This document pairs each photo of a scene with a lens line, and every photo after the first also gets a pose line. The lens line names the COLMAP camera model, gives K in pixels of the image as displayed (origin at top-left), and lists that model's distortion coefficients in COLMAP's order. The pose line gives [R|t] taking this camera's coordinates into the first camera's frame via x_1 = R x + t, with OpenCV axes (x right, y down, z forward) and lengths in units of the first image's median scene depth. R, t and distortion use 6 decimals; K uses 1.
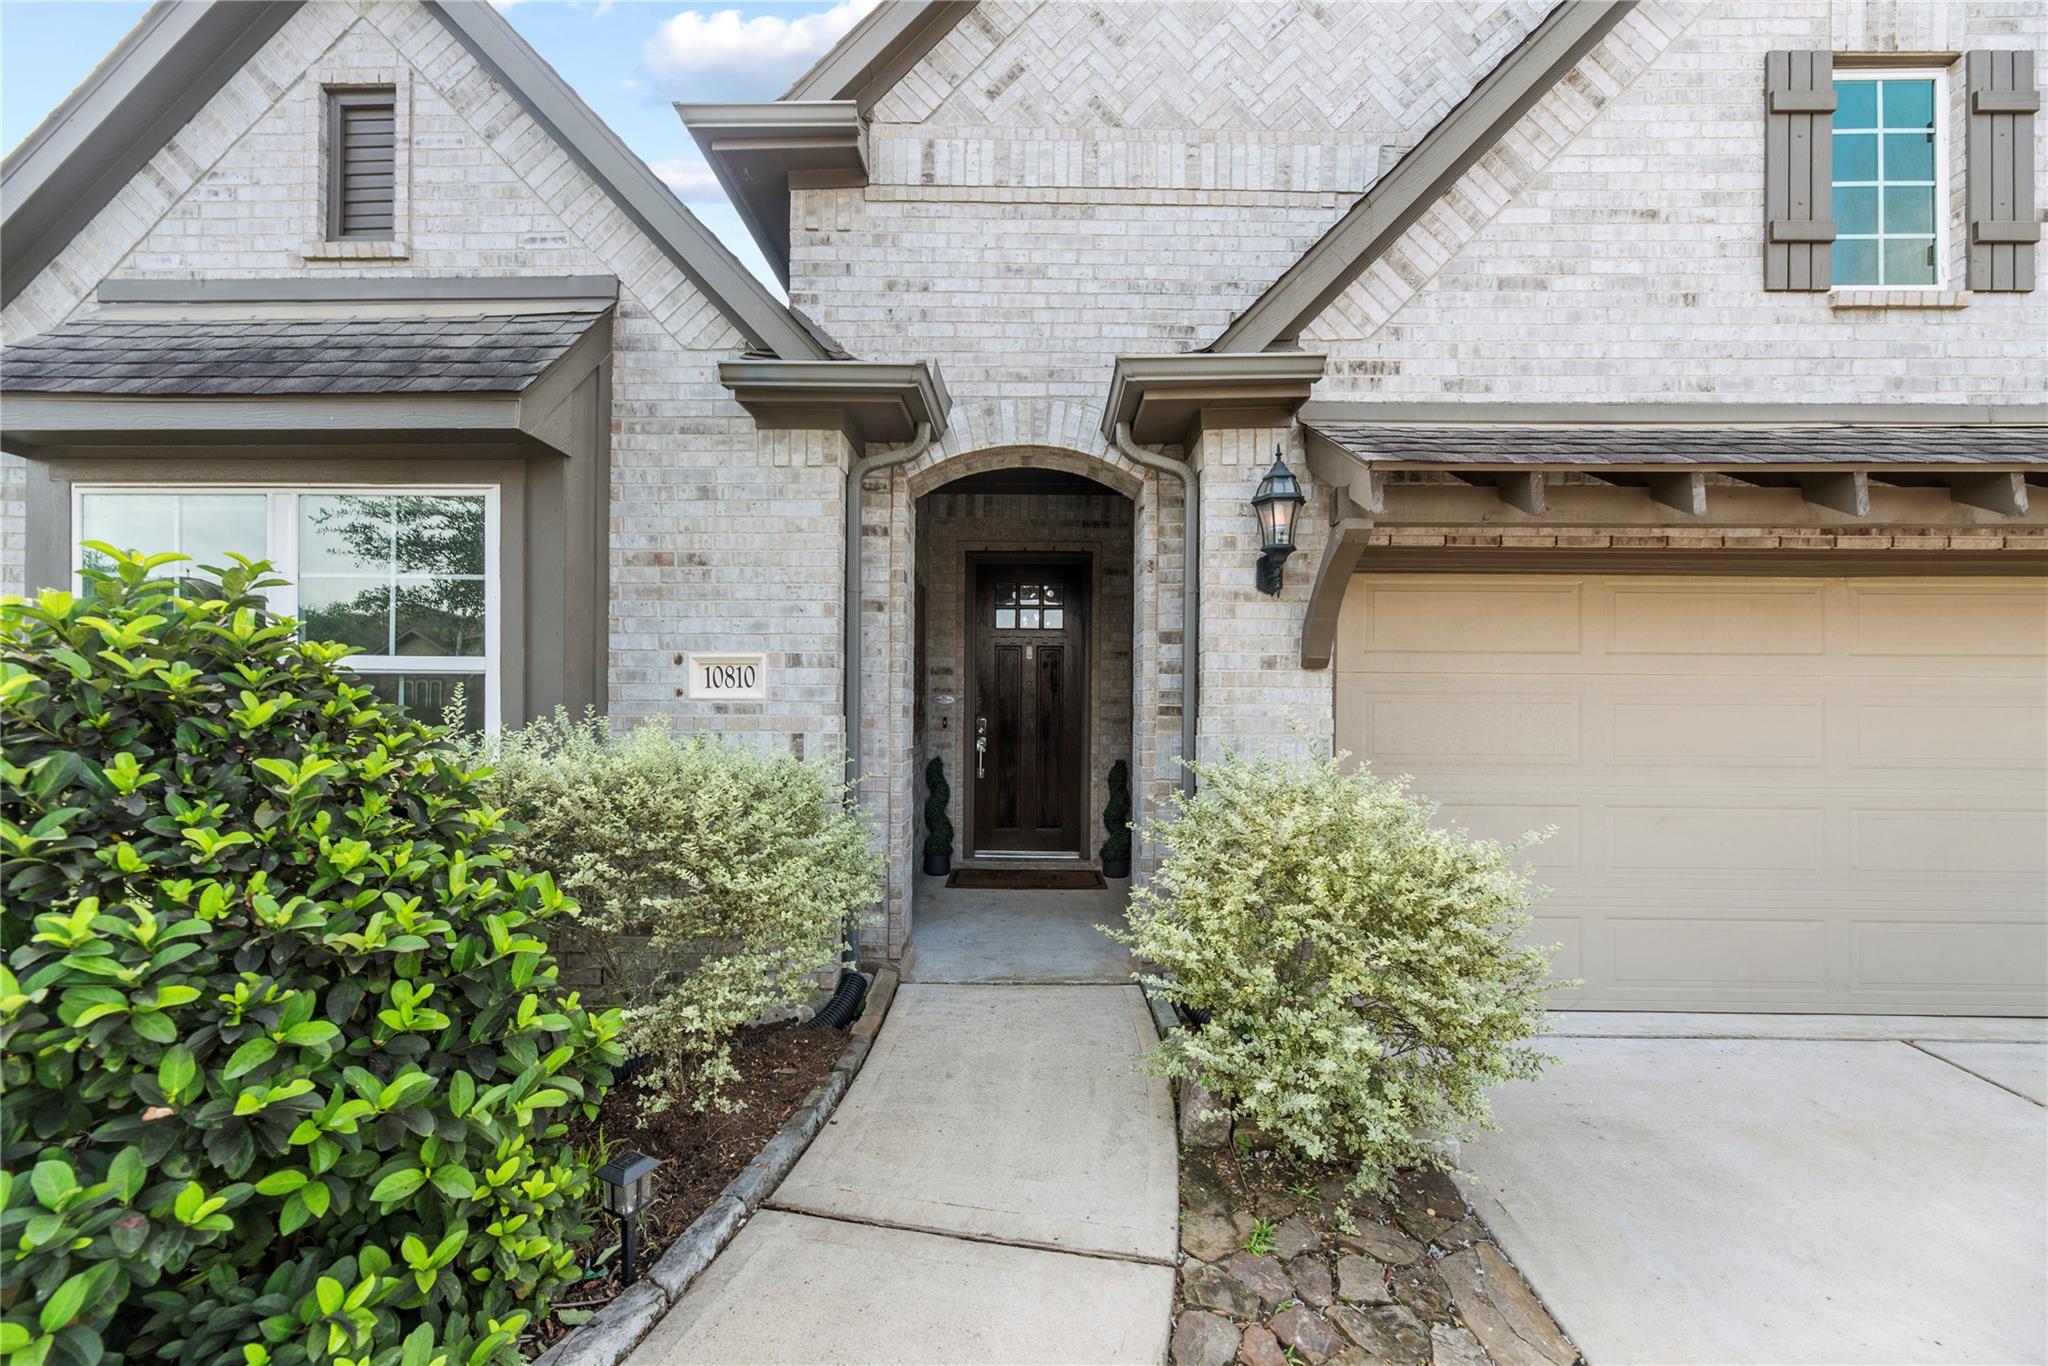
lens RADIAL K [[833.3, 0, 1027.7], [0, 833.3, 699.0], [0, 0, 1]] dist [-0.000423, -0.000039]
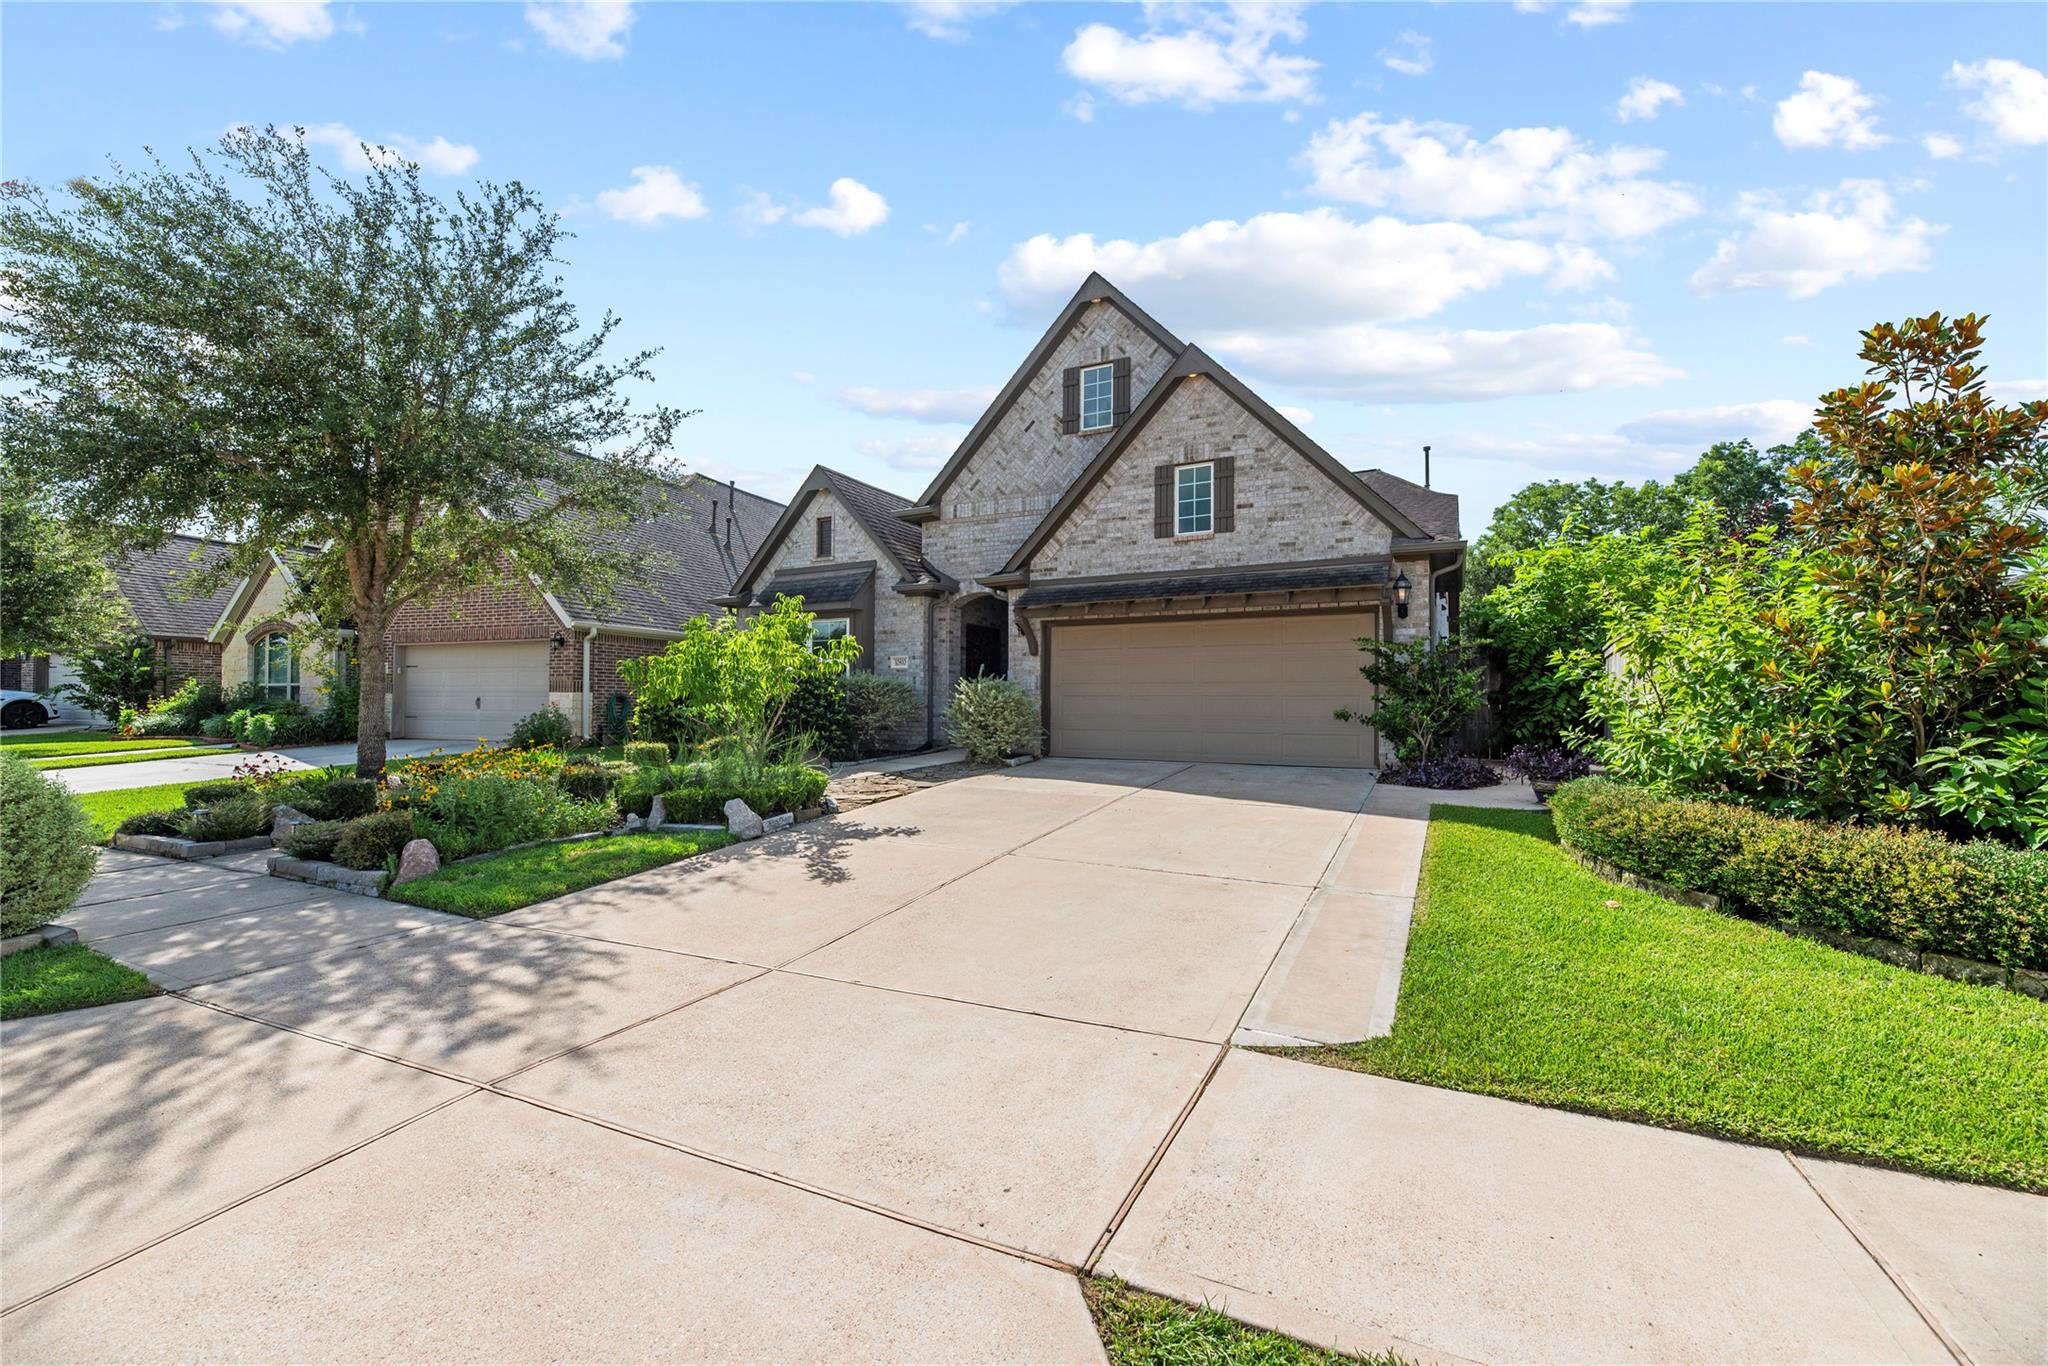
lens RADIAL K [[833.3, 0, 1027.7], [0, 833.3, 699.0], [0, 0, 1]] dist [-0.000423, -0.000039]
pose [[0.892773, -0.005138, -0.450478, 1.880603], [0.000638, 0.999948, -0.010142, 0.179677], [0.450507, 0.008767, 0.892730, -2.138789]]
